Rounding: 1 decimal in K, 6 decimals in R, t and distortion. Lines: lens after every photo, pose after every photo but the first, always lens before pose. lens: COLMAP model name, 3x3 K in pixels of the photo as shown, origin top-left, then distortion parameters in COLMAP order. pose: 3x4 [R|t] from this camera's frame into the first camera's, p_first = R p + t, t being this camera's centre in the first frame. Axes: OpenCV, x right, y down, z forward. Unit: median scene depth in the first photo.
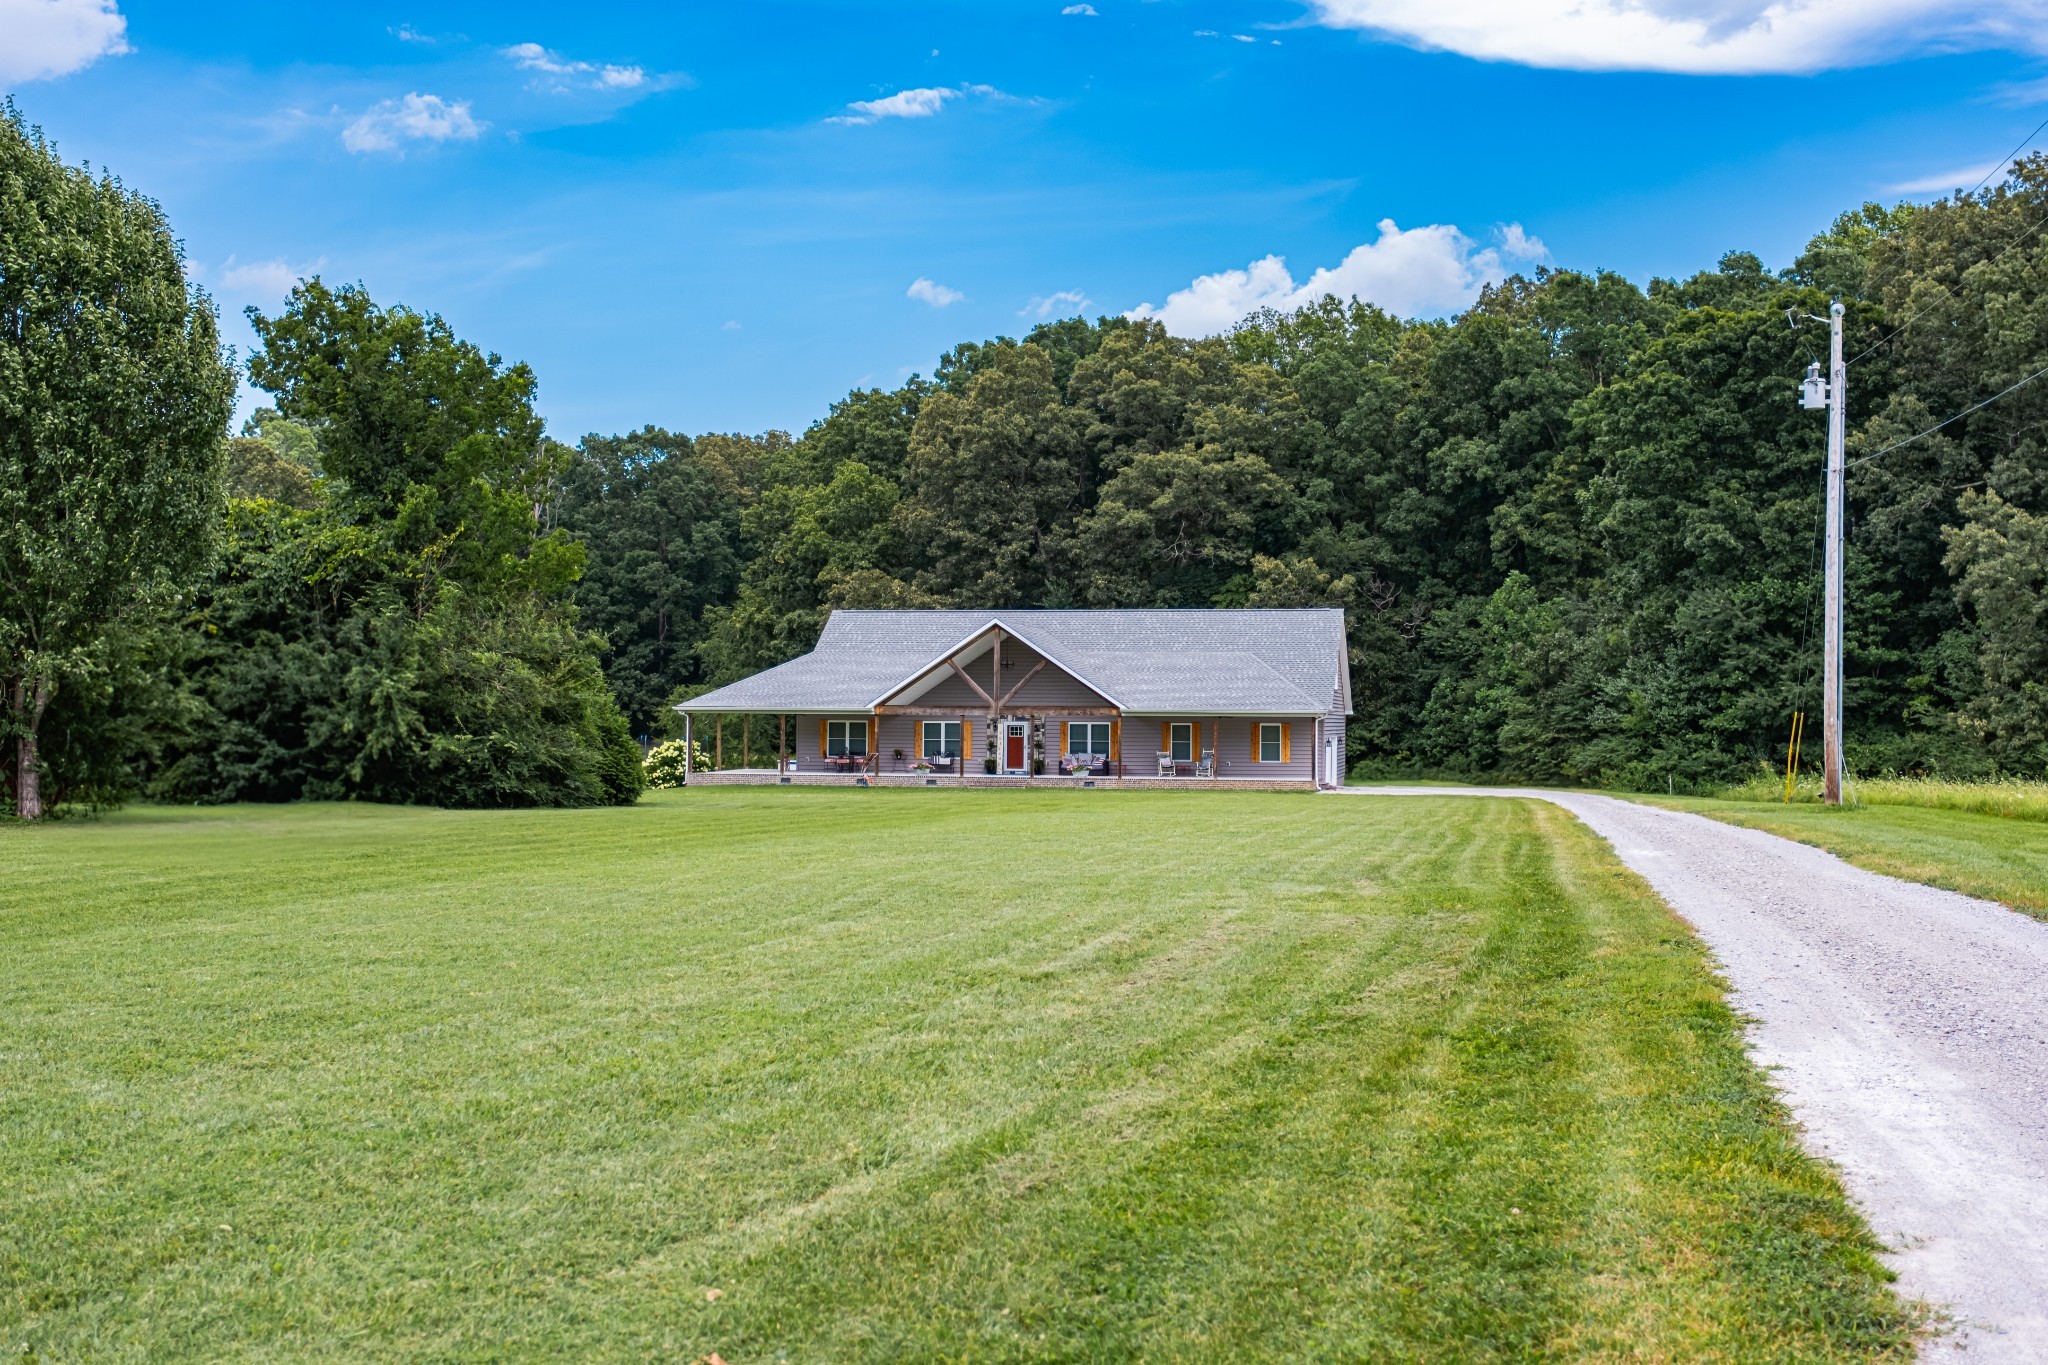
lens RADIAL K [[2313.1, 0, 944.7], [0, 2313.1, 683.8], [0, 0, 1]] dist [0.007718, -0.002006]
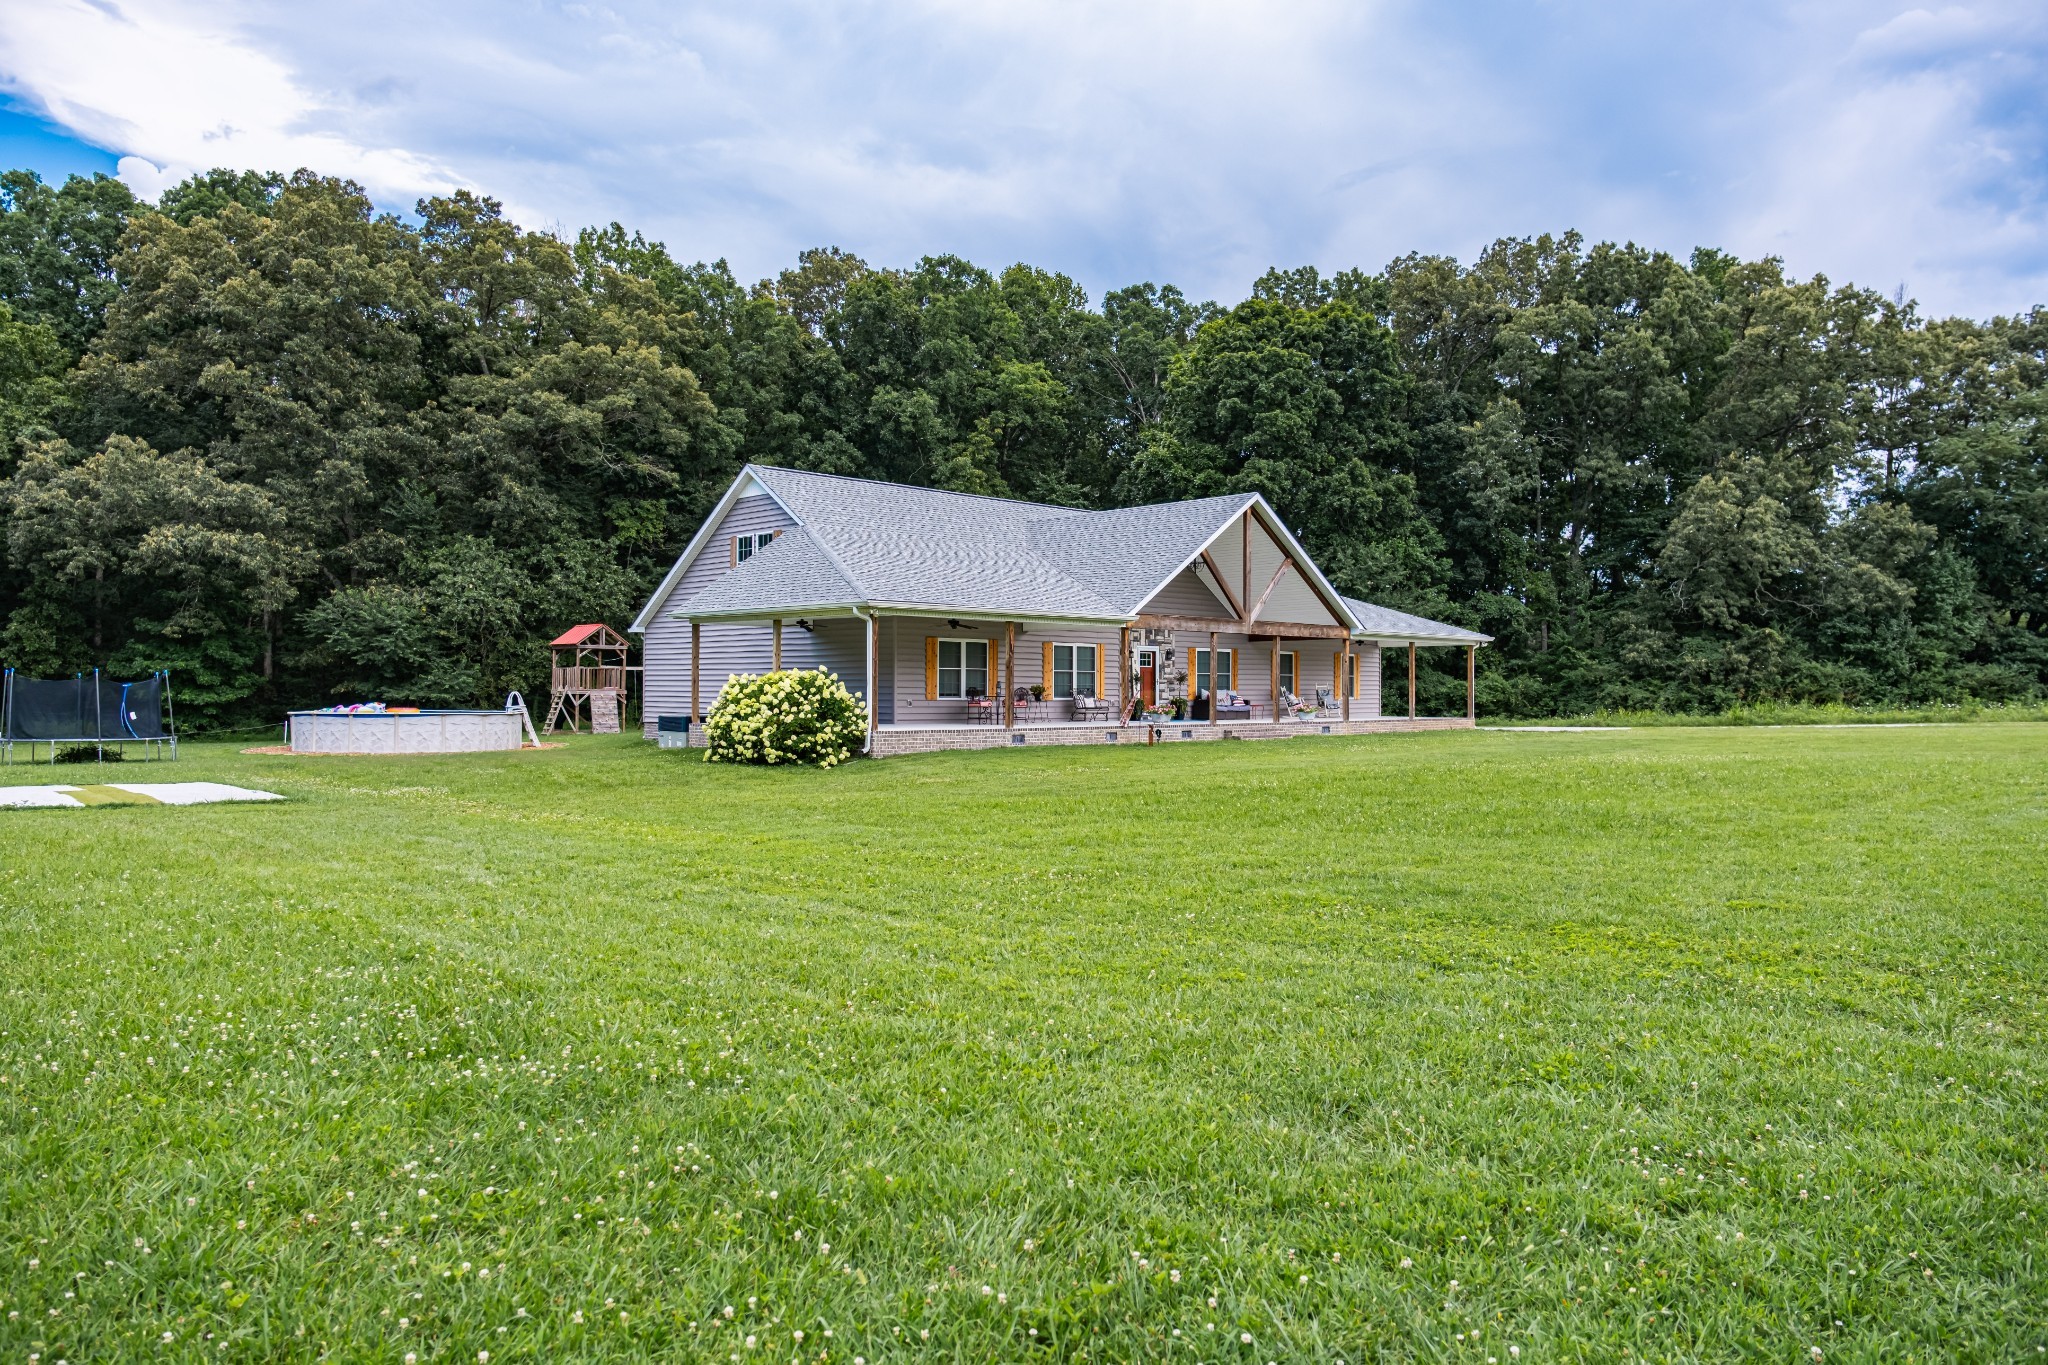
lens RADIAL K [[1399.0, 0, 1026.1], [0, 1399.0, 683.1], [0, 0, 1]] dist [-0.025822, -0.001294]
pose [[0.521290, 0.000839, 0.853379, -0.336825], [-0.014116, 0.999871, 0.007640, 0.023719], [-0.853263, -0.016029, 0.521234, 0.765158]]
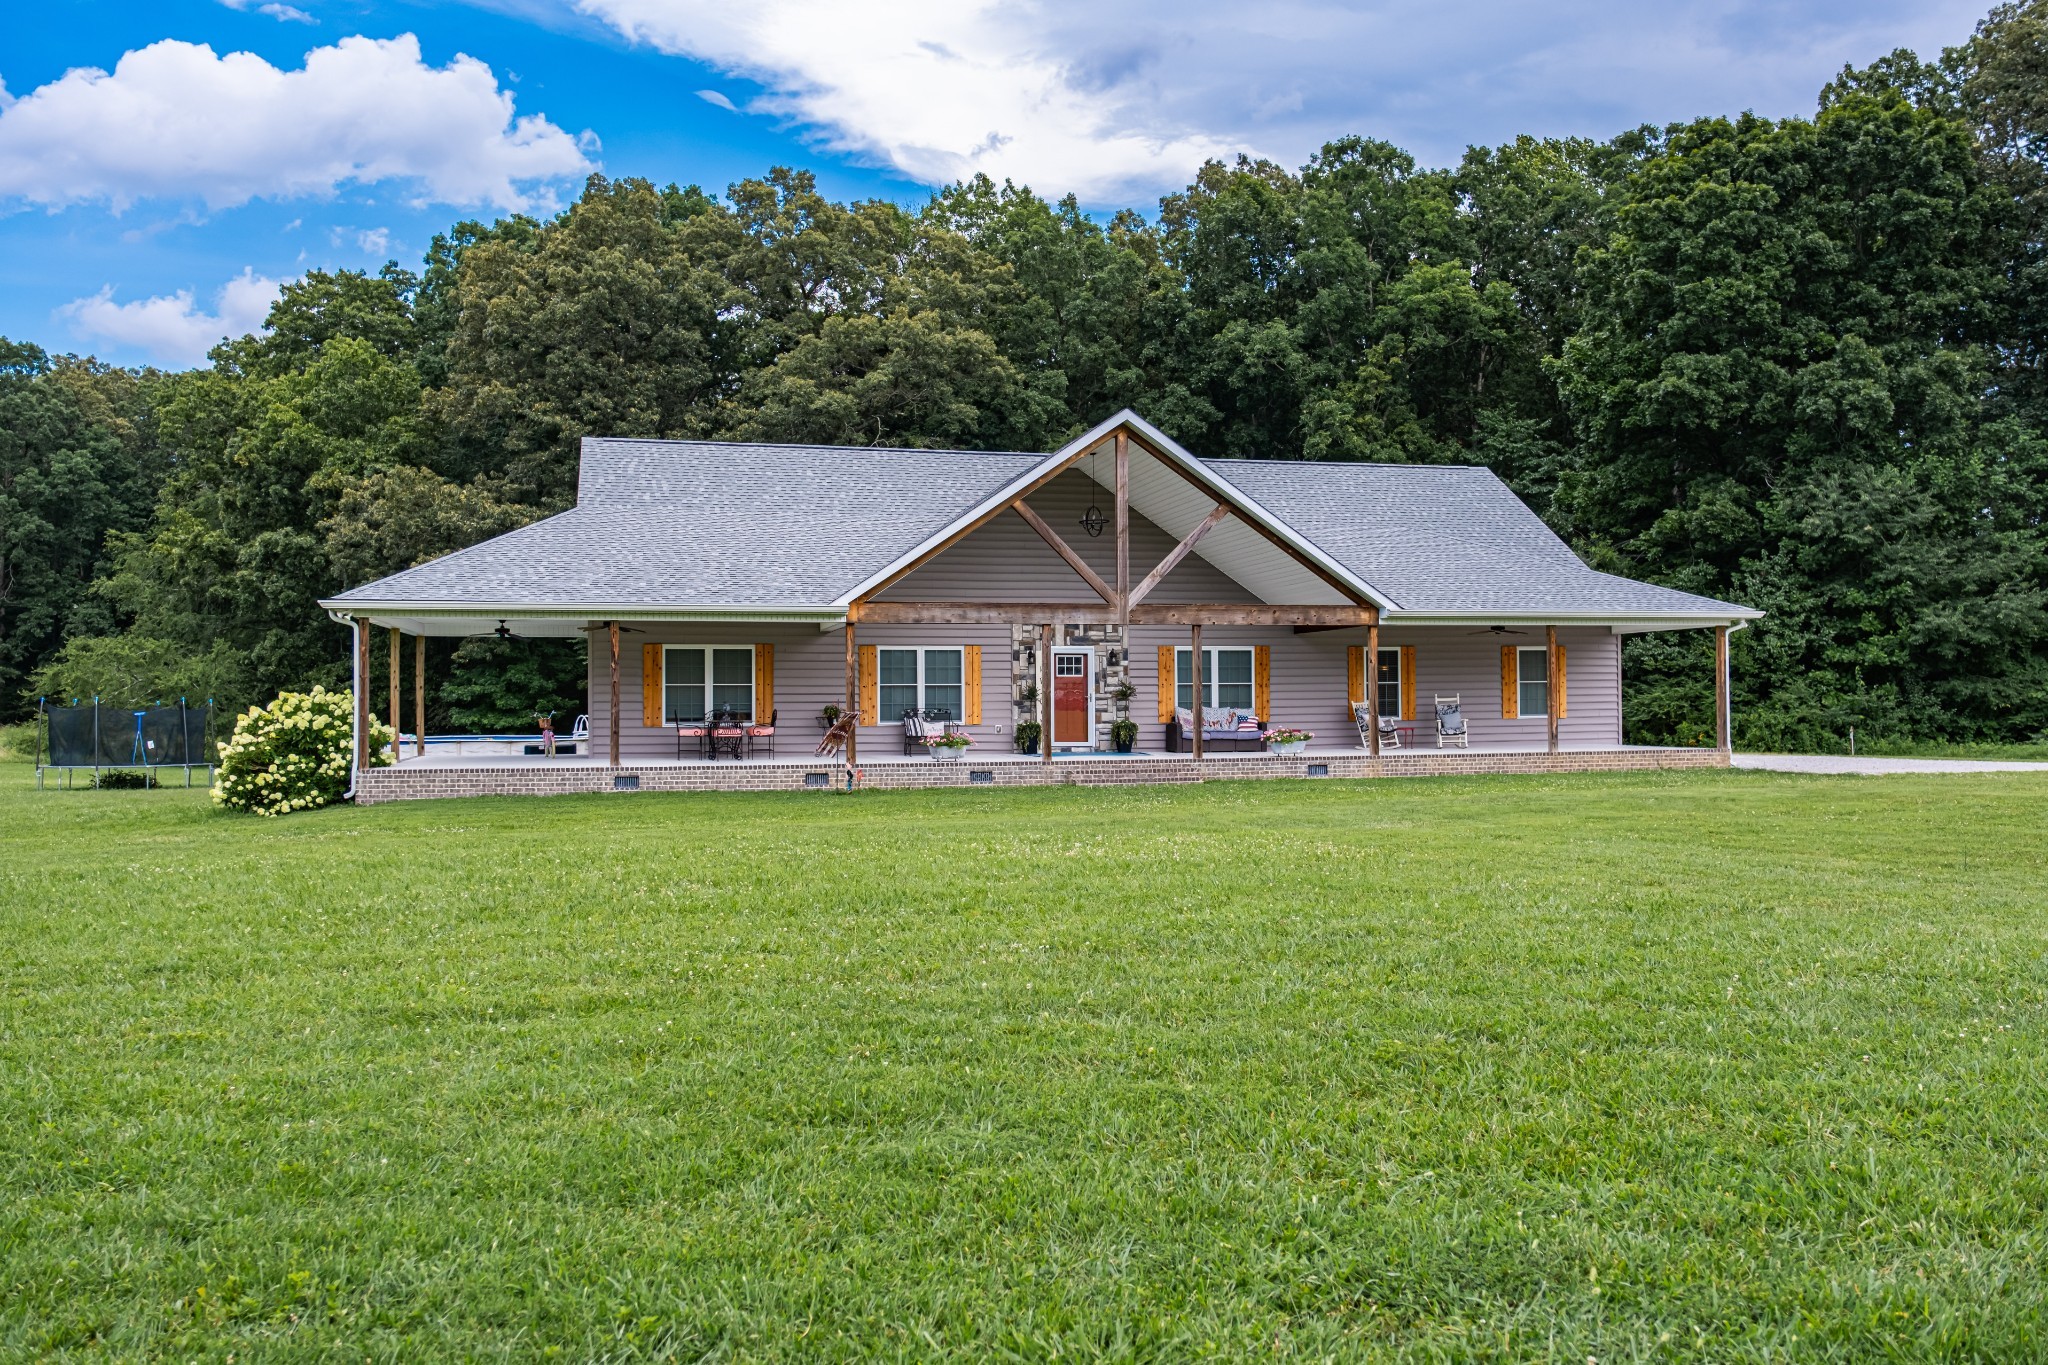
lens RADIAL K [[1594.0, 0, 1024.0], [0, 1594.0, 682.5], [0, 0, 1]] dist [0.006075, -0.012755]
pose [[0.885241, -0.005692, 0.465098, -0.129190], [0.004840, 0.999984, 0.003026, 0.021902], [-0.465108, -0.000428, 0.885254, 0.666634]]
